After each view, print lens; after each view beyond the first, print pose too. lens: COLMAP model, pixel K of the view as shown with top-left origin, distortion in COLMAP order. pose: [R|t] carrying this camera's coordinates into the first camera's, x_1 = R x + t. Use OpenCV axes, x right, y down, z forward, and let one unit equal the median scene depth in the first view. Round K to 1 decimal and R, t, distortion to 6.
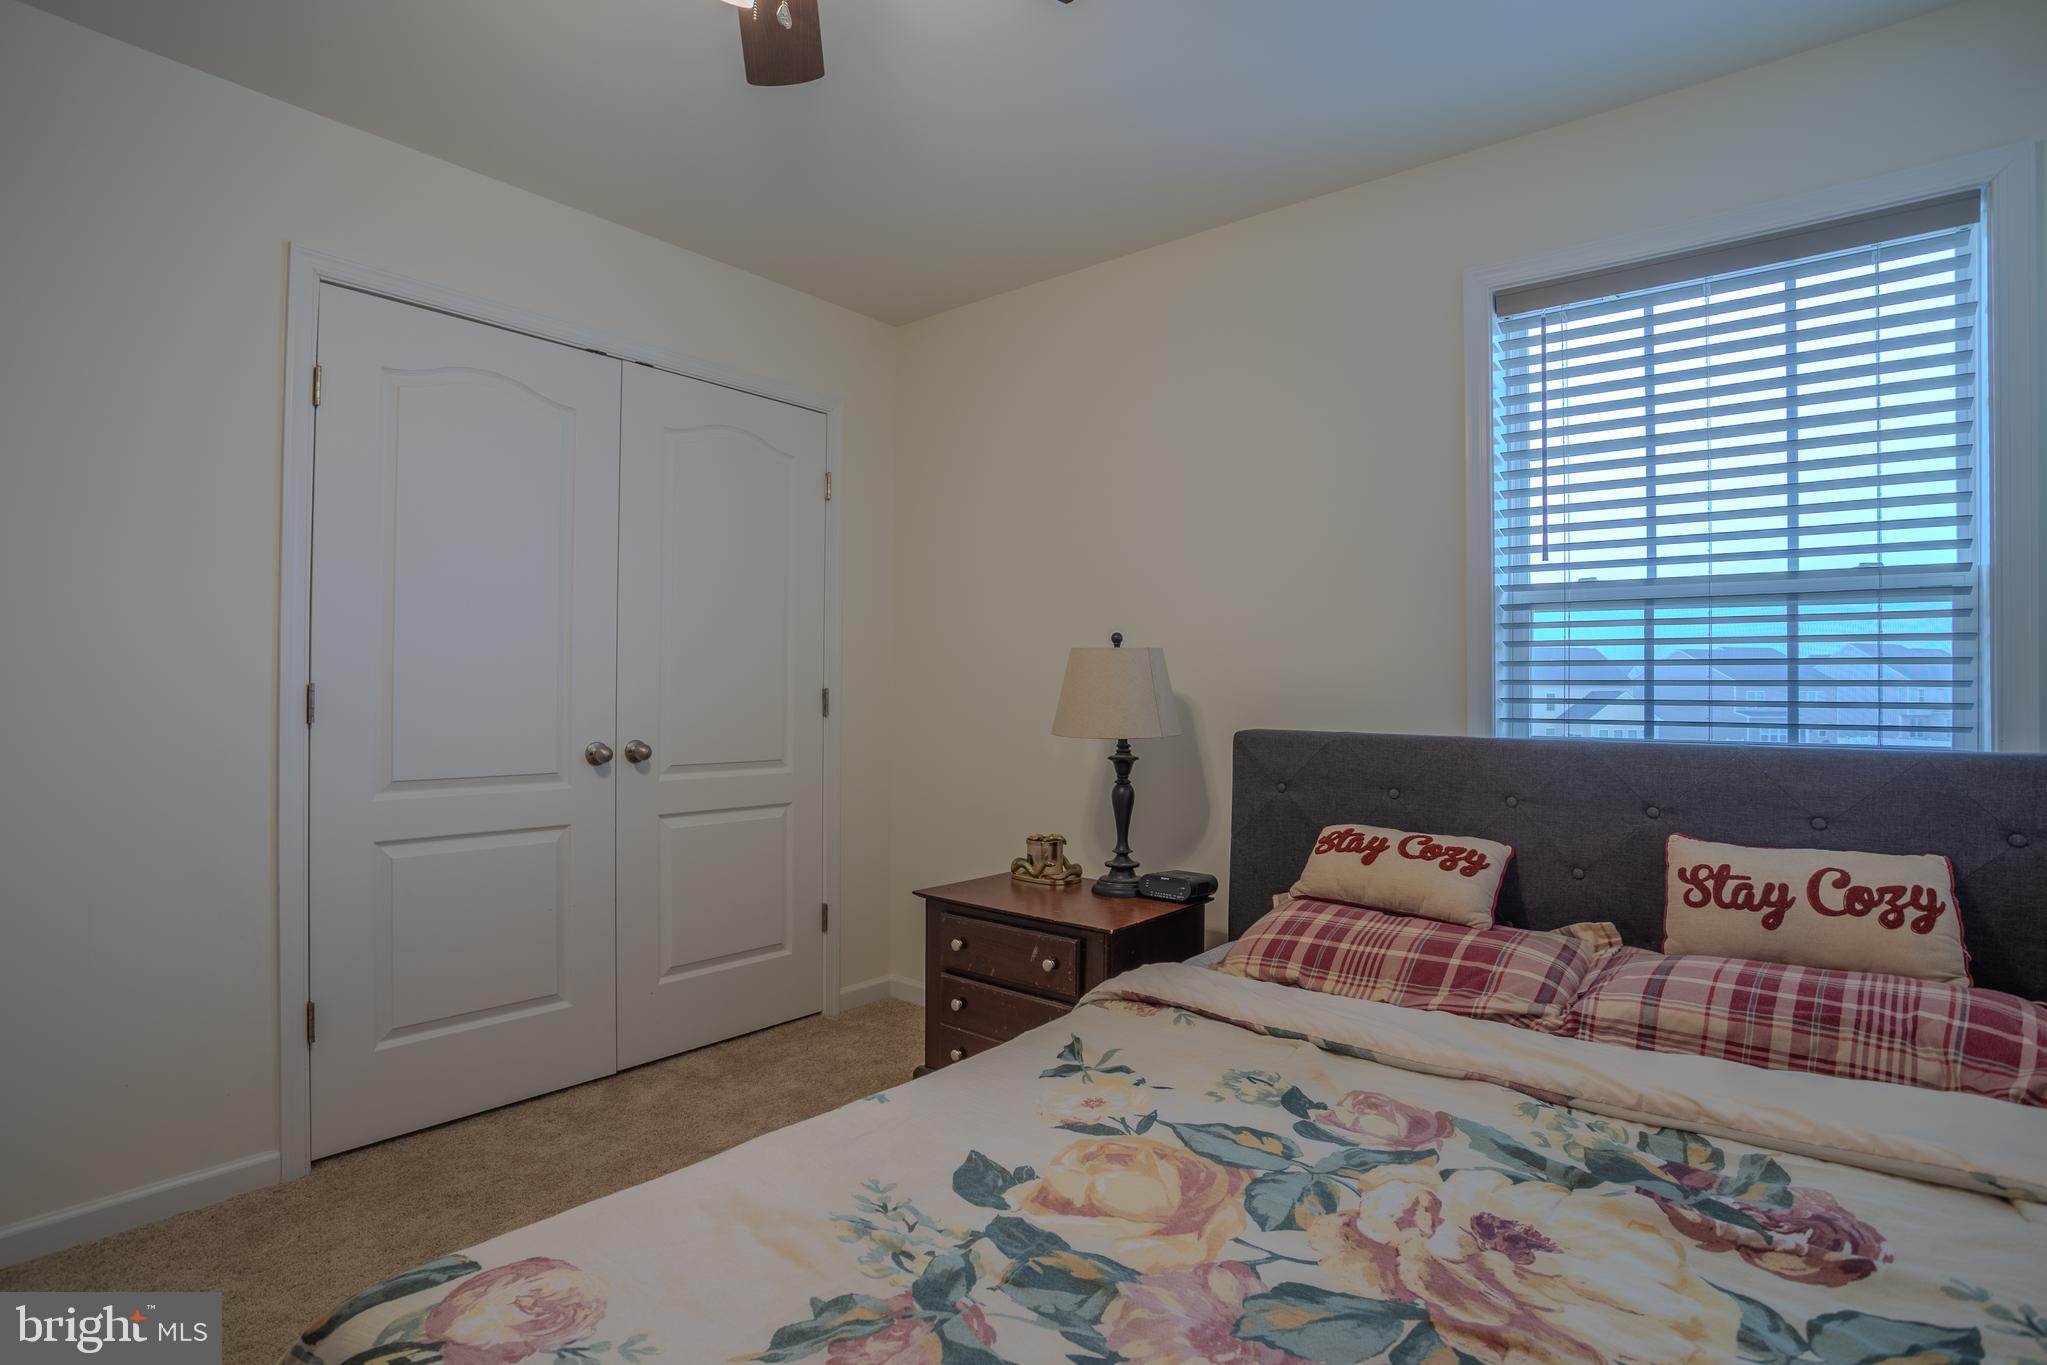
lens RADIAL K [[996.9, 0, 1021.2], [0, 996.9, 692.2], [0, 0, 1]] dist [-0.072314, 0.020045]
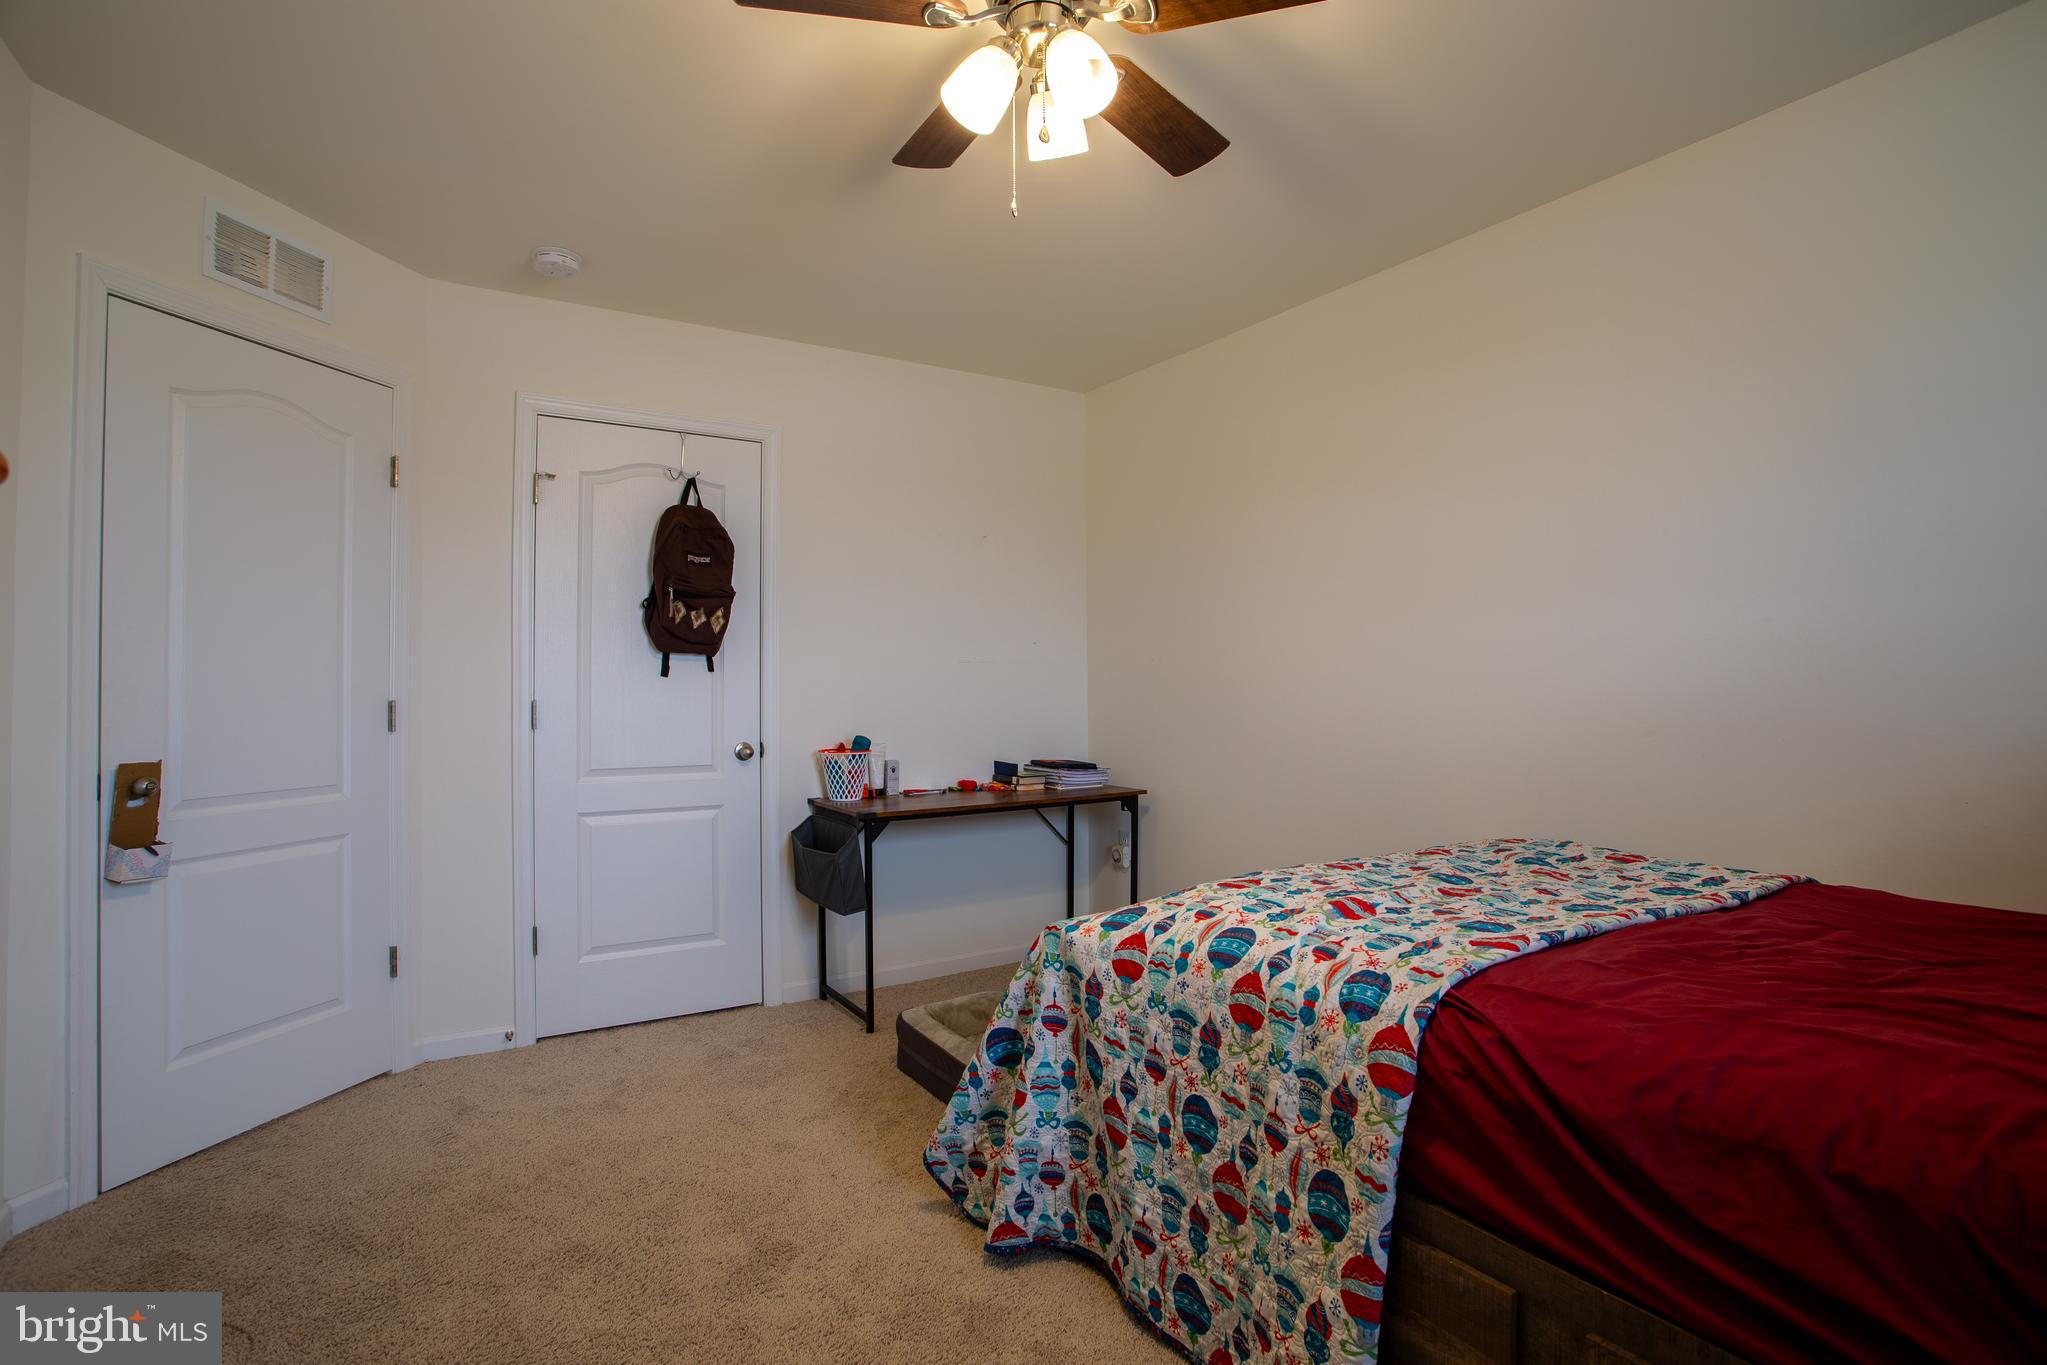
lens RADIAL K [[996.9, 0, 1021.2], [0, 996.9, 692.2], [0, 0, 1]] dist [-0.072314, 0.020045]
pose [[0.928140, 0.021130, 0.371632, -0.601532], [-0.013218, 0.999629, -0.023825, -0.000826], [-0.371998, 0.017200, 0.928074, -0.606719]]
